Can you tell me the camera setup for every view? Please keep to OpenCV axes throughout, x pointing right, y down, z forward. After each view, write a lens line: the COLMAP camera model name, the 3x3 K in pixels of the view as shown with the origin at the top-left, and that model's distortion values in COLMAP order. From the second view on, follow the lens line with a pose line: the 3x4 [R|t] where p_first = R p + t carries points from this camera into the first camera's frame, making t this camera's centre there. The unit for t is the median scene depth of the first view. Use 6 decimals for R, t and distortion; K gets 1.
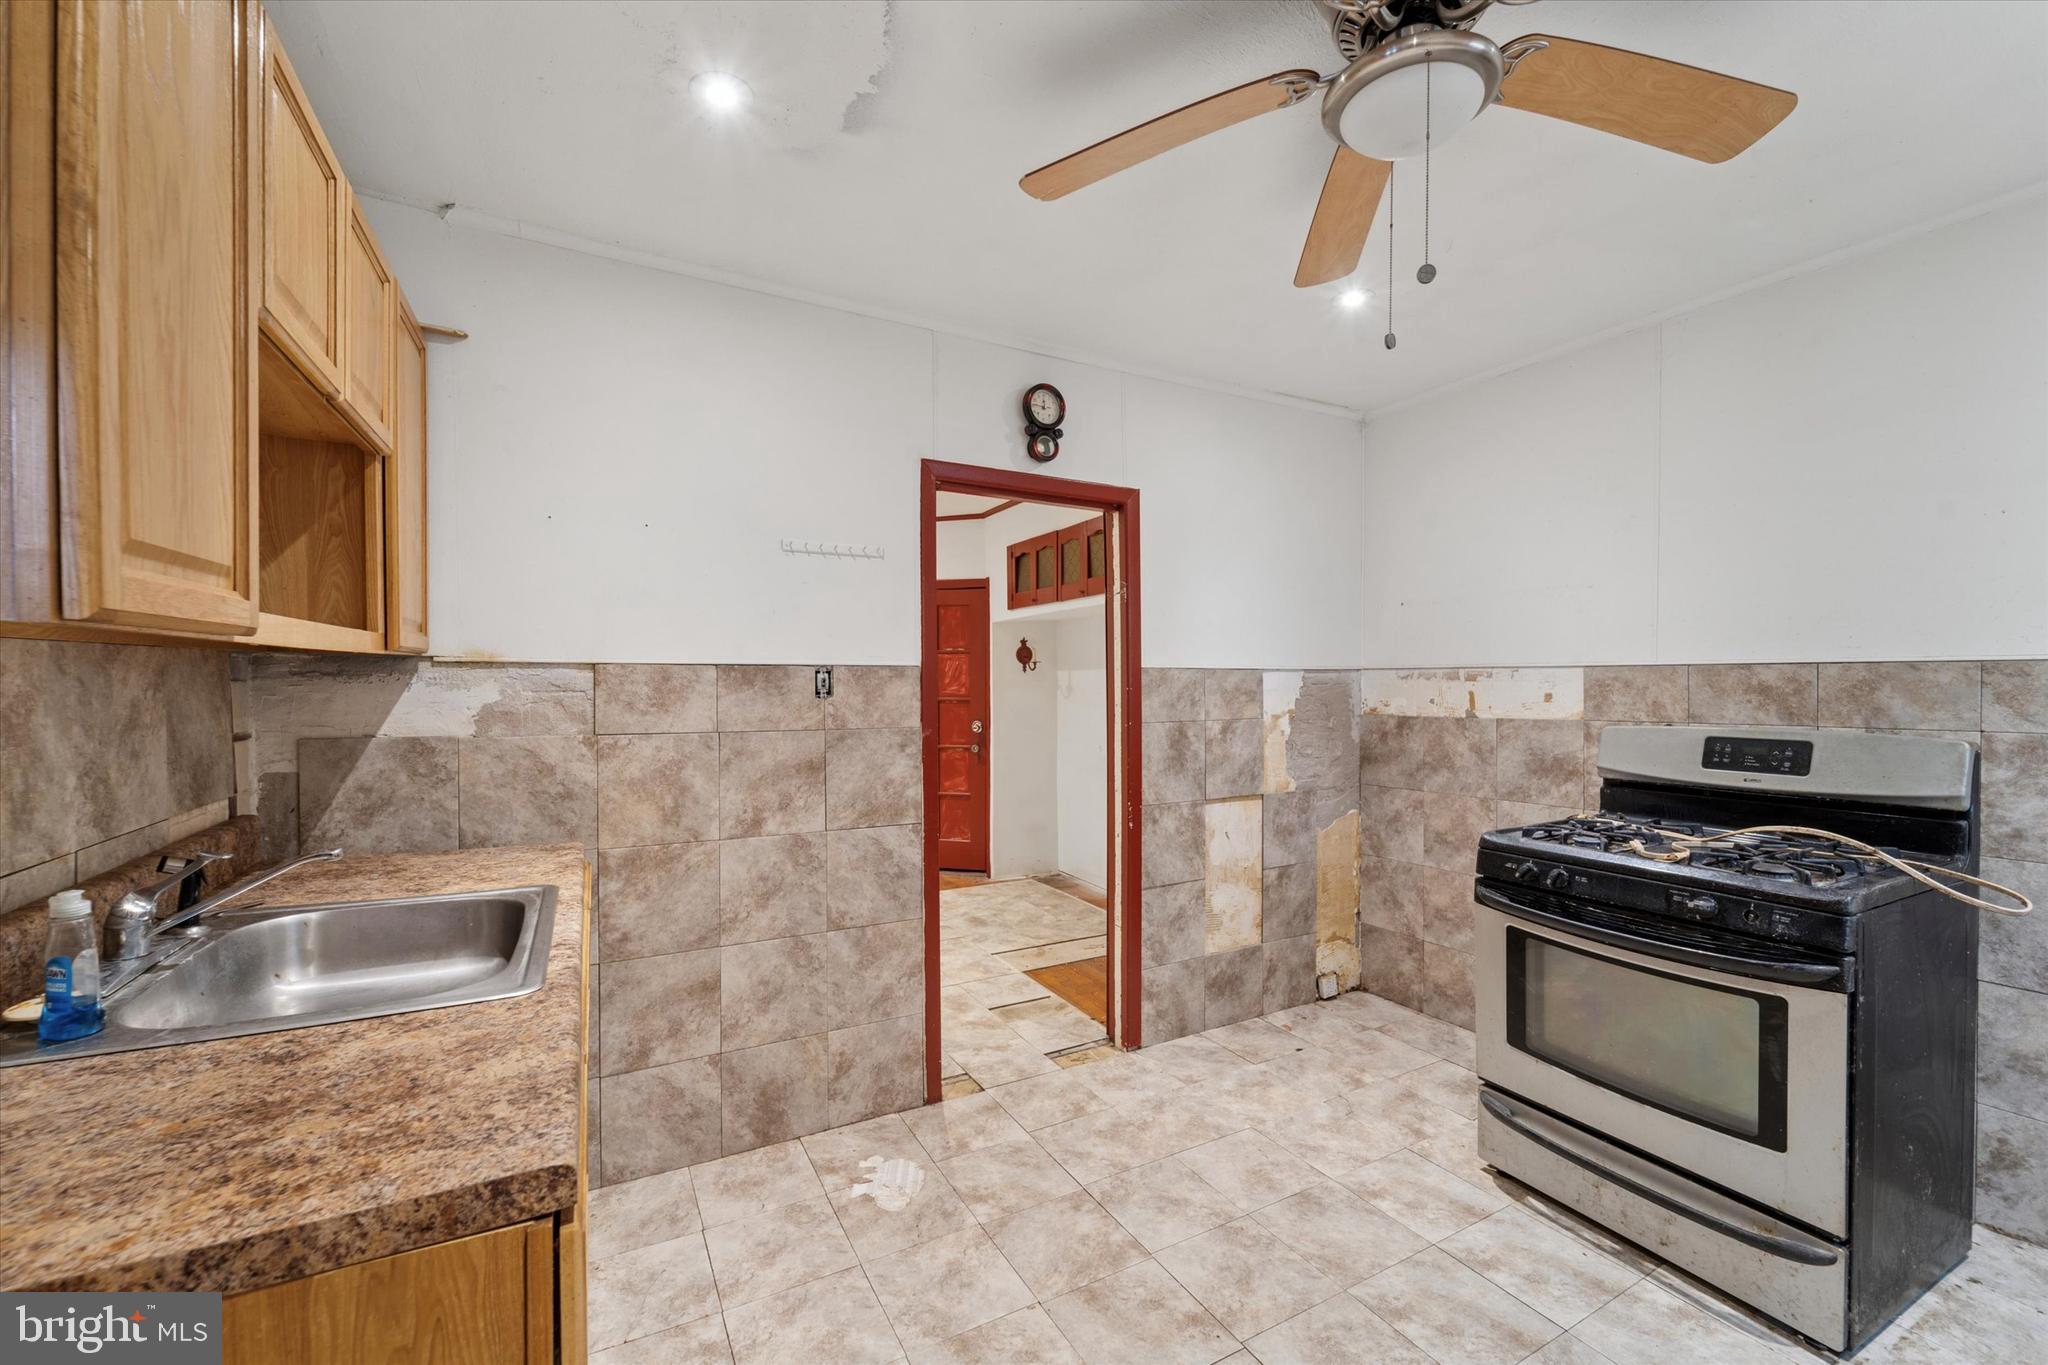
lens RADIAL K [[835.7, 0, 1019.9], [0, 835.7, 682.5], [0, 0, 1]] dist [-0.002976, -0.000586]
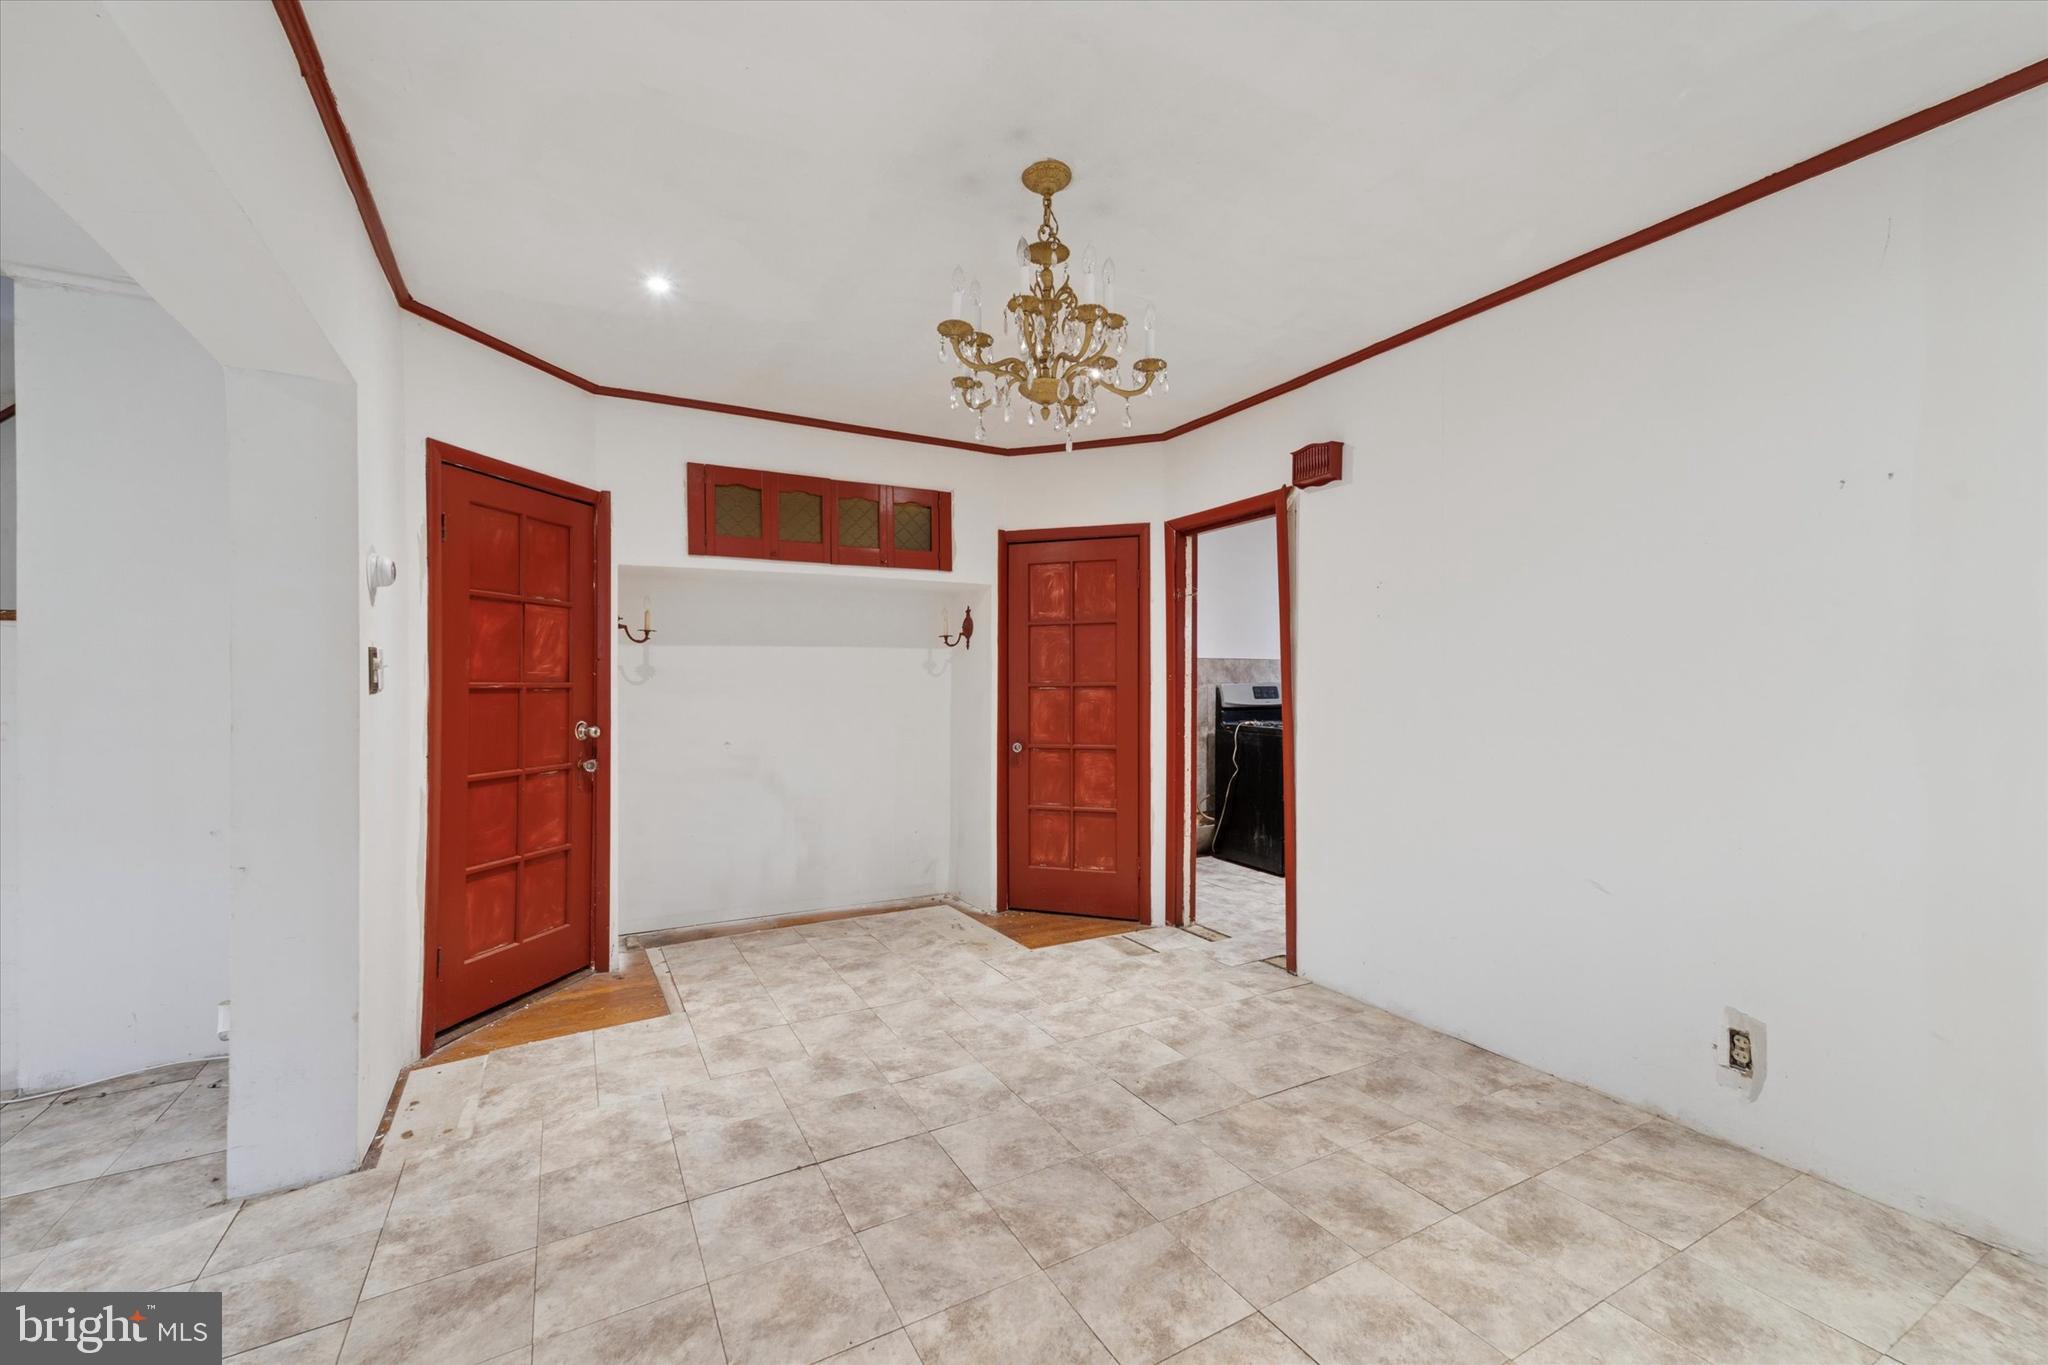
lens RADIAL K [[835.7, 0, 1026.6], [0, 835.7, 674.5], [0, 0, 1]] dist [-0.002976, -0.000586]
pose [[-0.028829, 0.015676, 0.999461, -0.780198], [0.008431, 0.999845, -0.015439, 0.028707], [-0.999549, 0.007981, -0.028957, 0.814471]]
